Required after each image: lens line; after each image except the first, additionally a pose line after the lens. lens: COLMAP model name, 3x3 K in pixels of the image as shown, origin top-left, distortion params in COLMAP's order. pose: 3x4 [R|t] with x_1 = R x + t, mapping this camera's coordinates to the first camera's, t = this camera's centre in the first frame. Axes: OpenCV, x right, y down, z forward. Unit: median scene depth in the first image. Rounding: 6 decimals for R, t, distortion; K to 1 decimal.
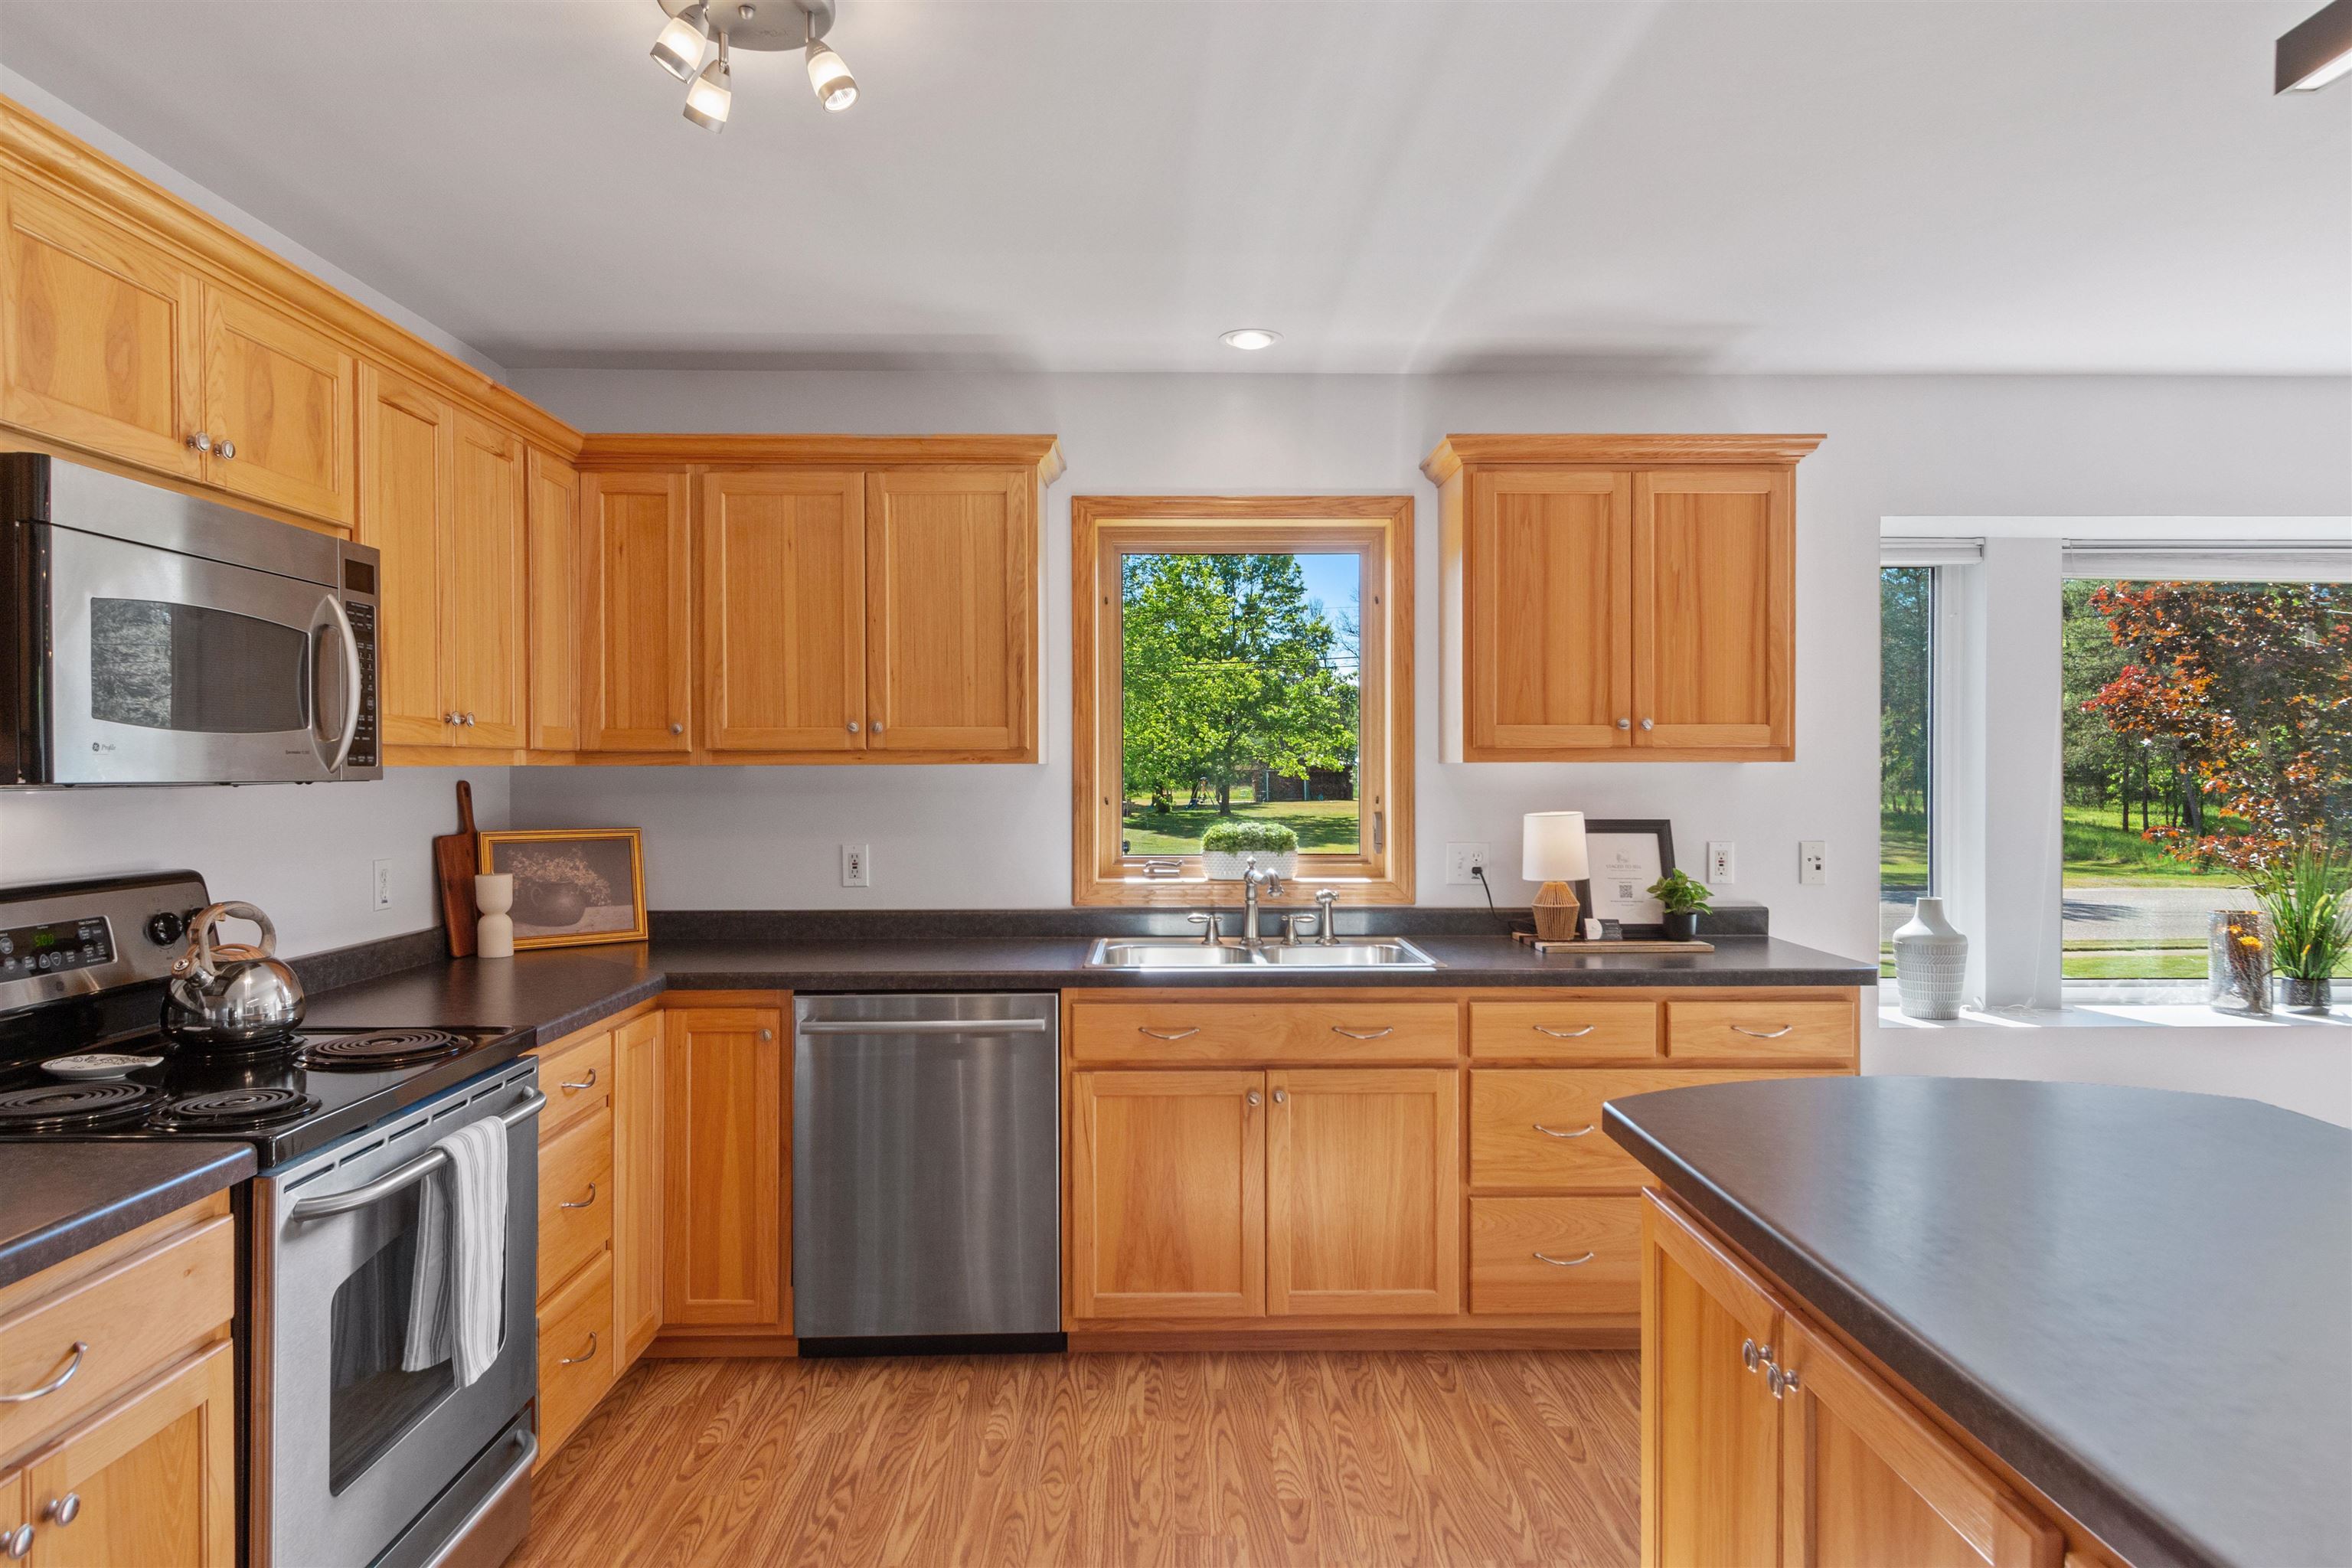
lens RADIAL K [[1408.7, 0, 1176.6], [0, 1408.7, 796.9], [0, 0, 1]] dist [0.005447, 0.001739]
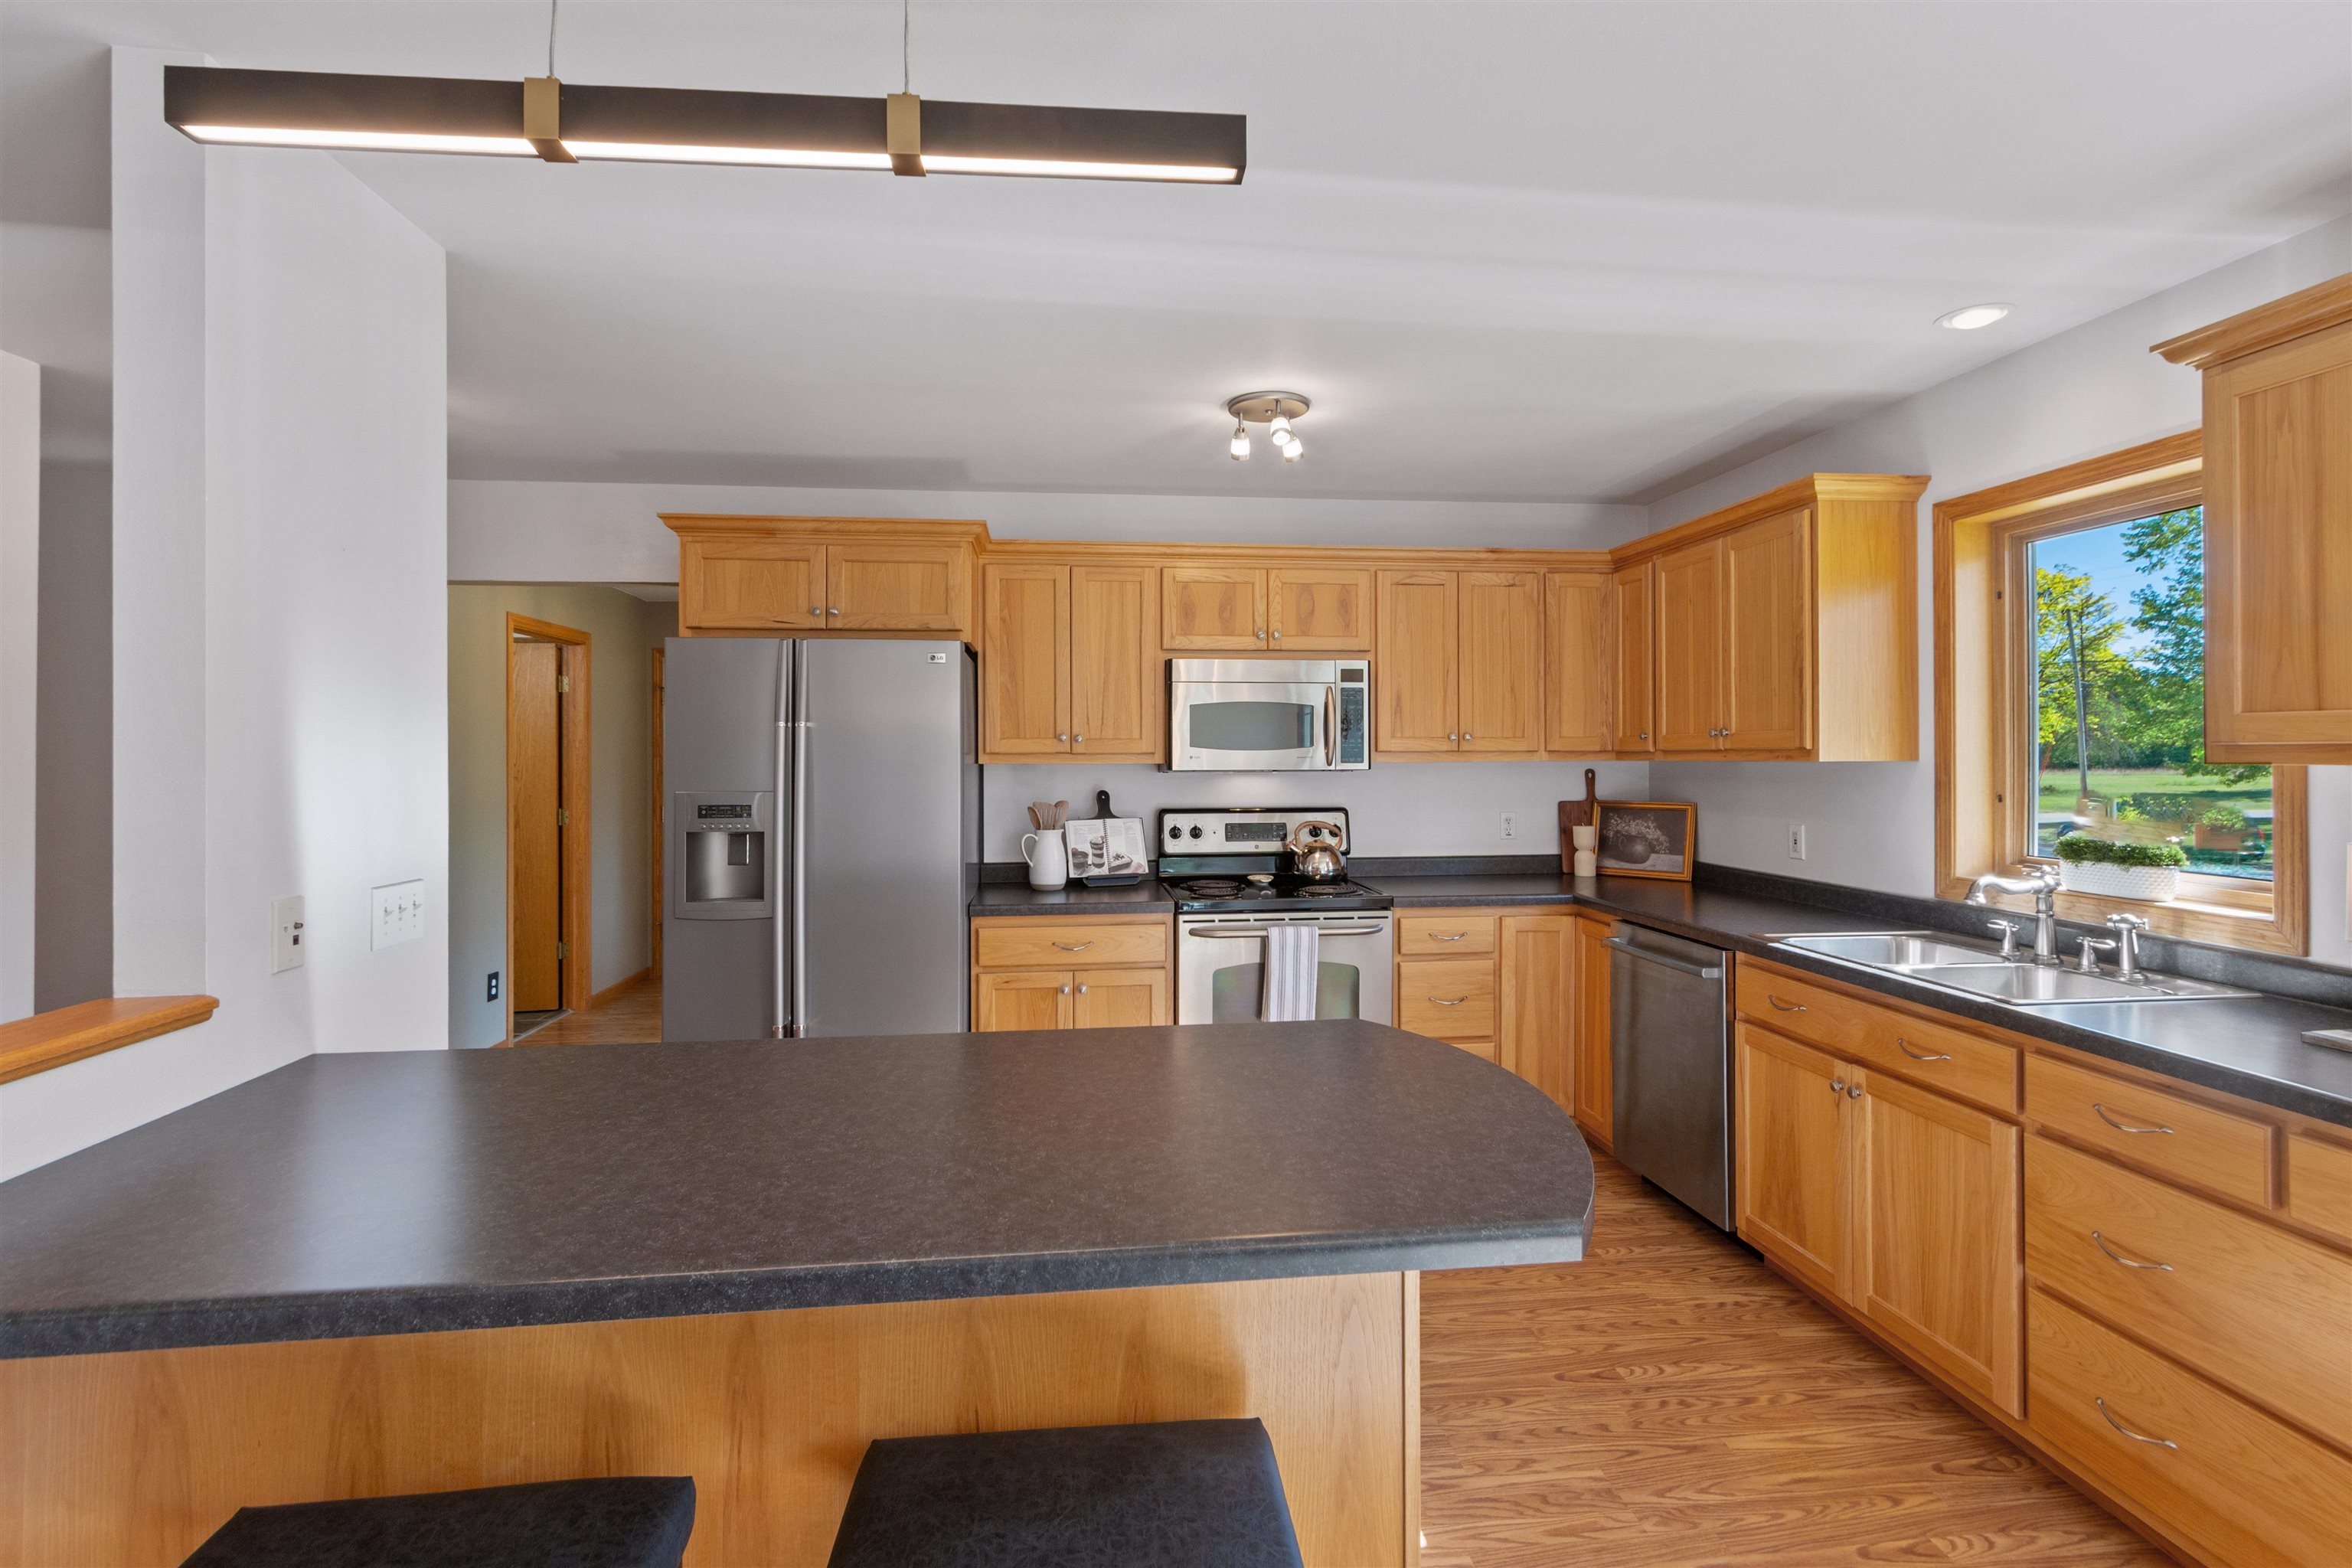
lens RADIAL K [[1112.7, 0, 1179.5], [0, 1112.7, 754.6], [0, 0, 1]] dist [0.008796, -0.001469]
pose [[0.091423, 0.001201, -0.995811, 0.761379], [-0.015257, 0.999884, -0.000195, -0.021120], [0.995695, 0.015210, 0.091431, 0.402038]]
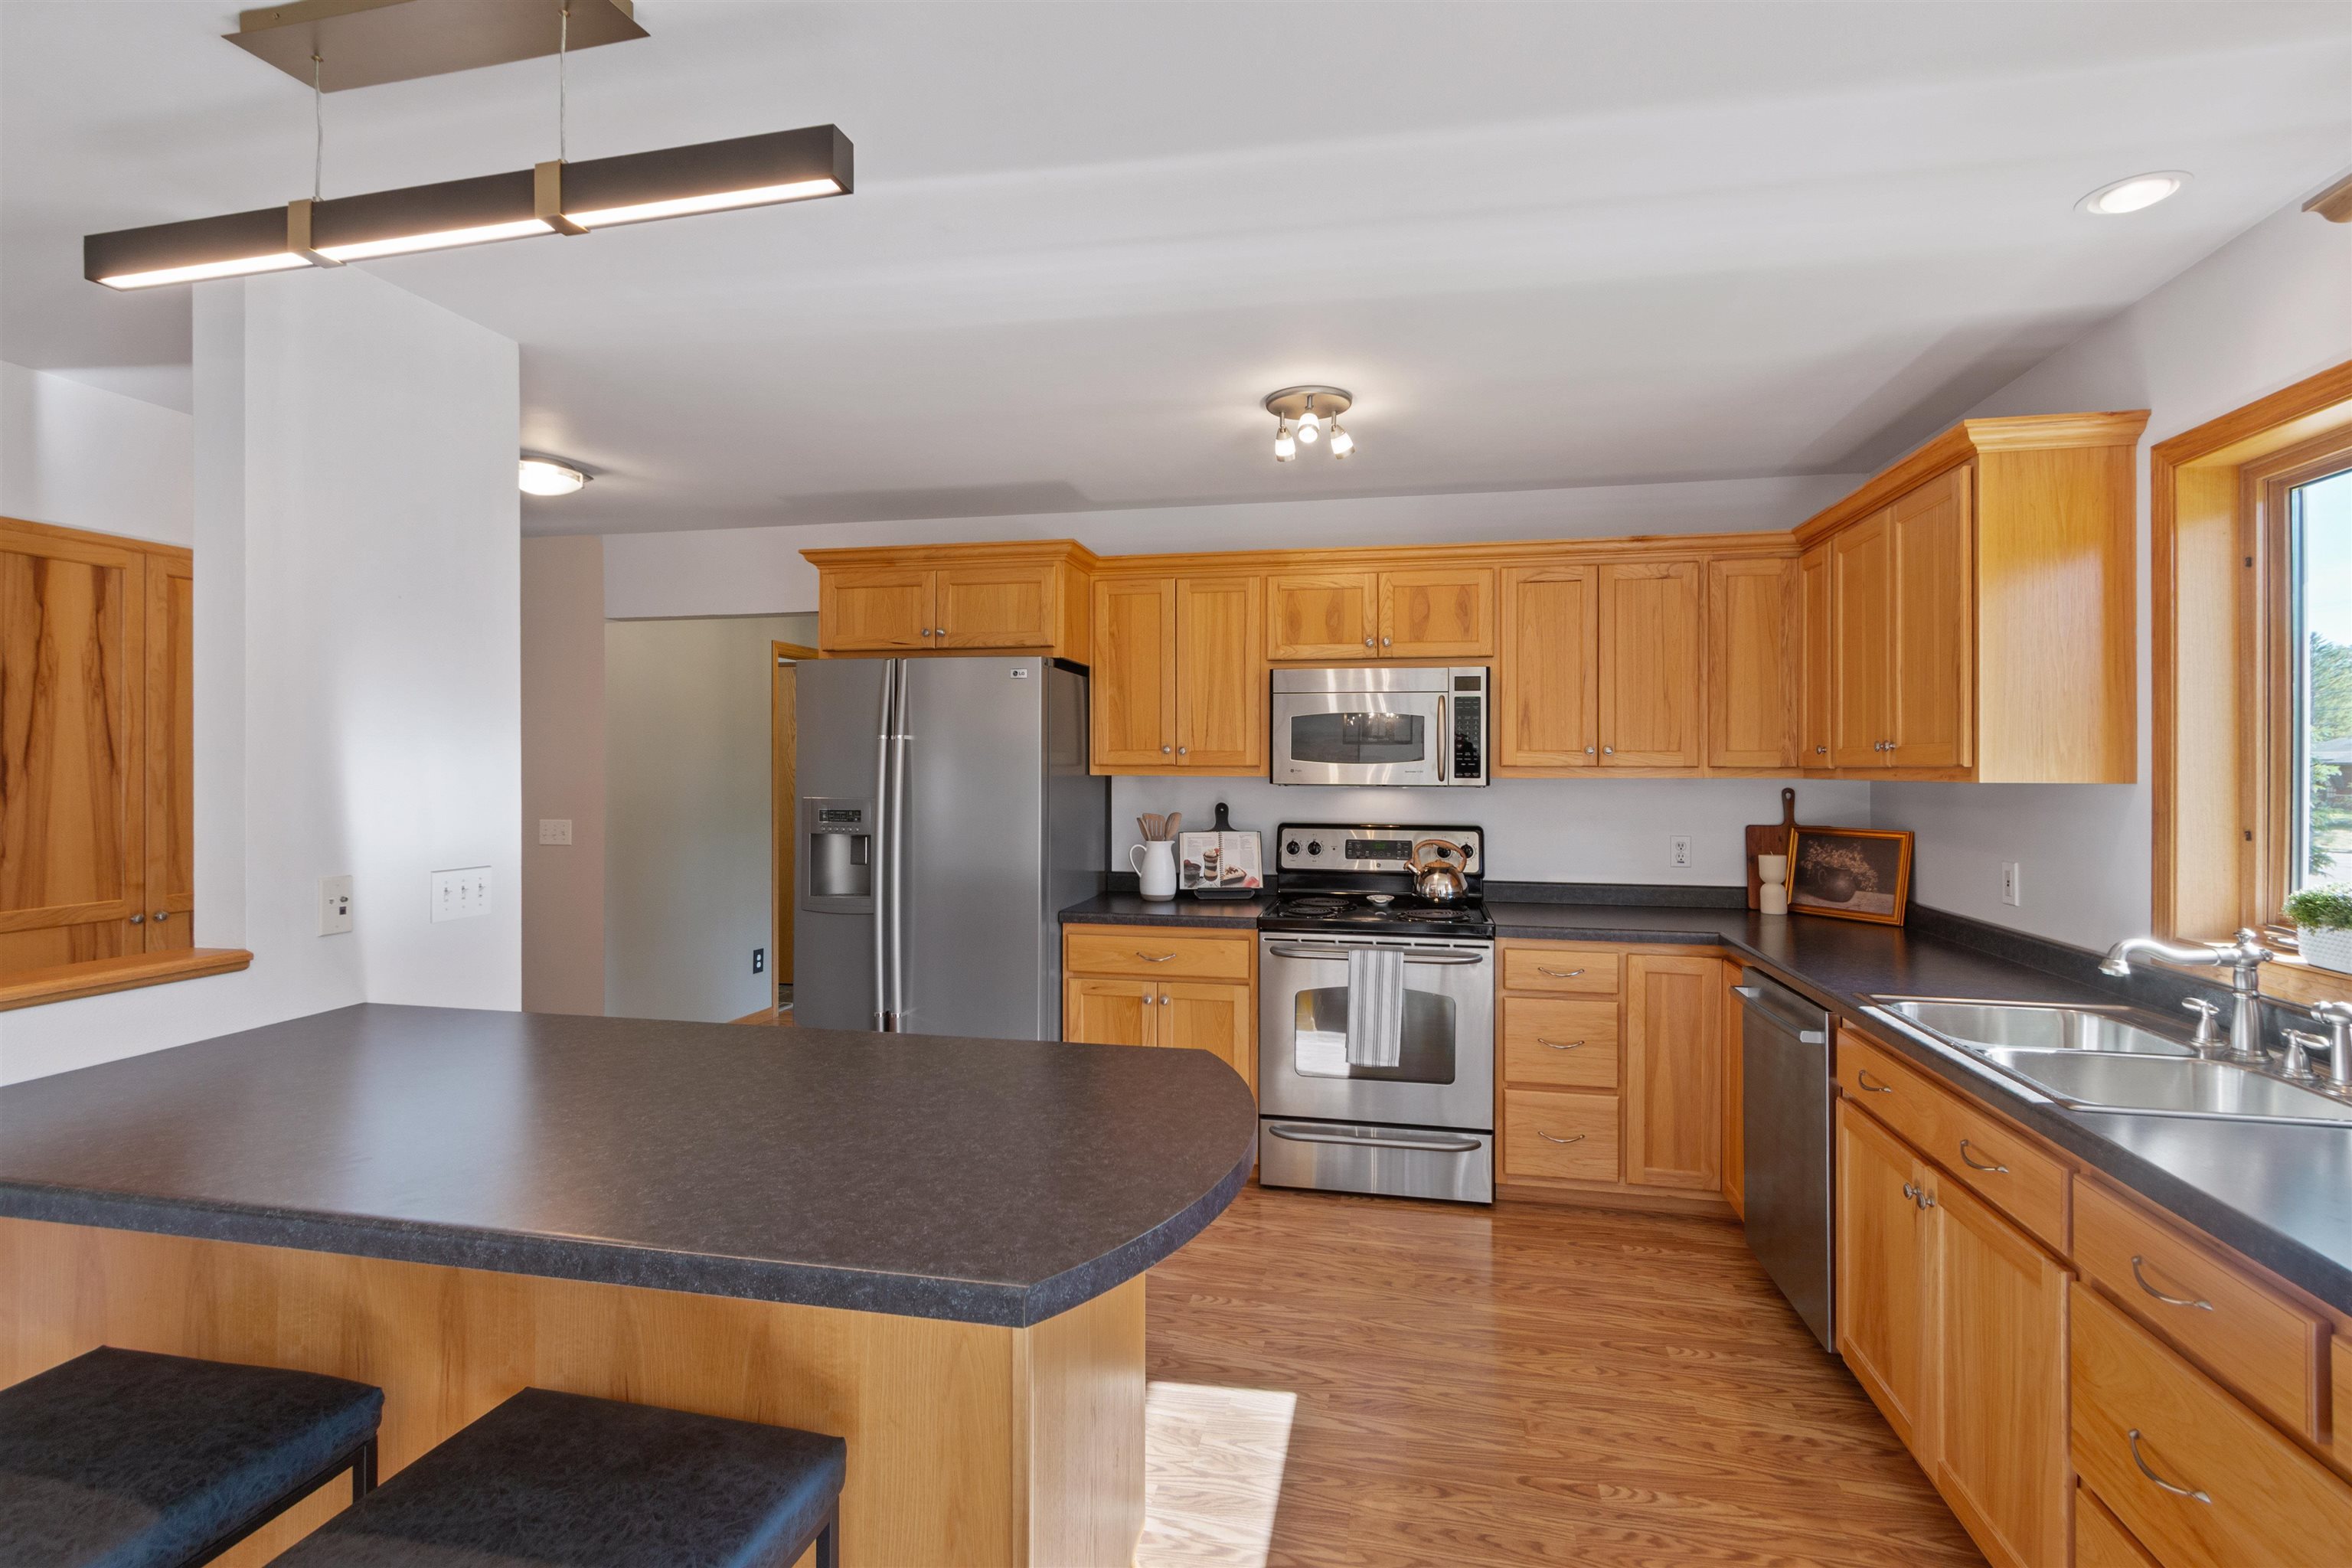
lens RADIAL K [[1105.8, 0, 1176.5], [0, 1105.8, 768.7], [0, 0, 1]] dist [0.007366, -0.001300]
pose [[-0.231788, 0.003362, -0.972761, 0.722298], [-0.021782, 0.999725, 0.008645, -0.027656], [0.972523, 0.023193, -0.231651, 0.665307]]
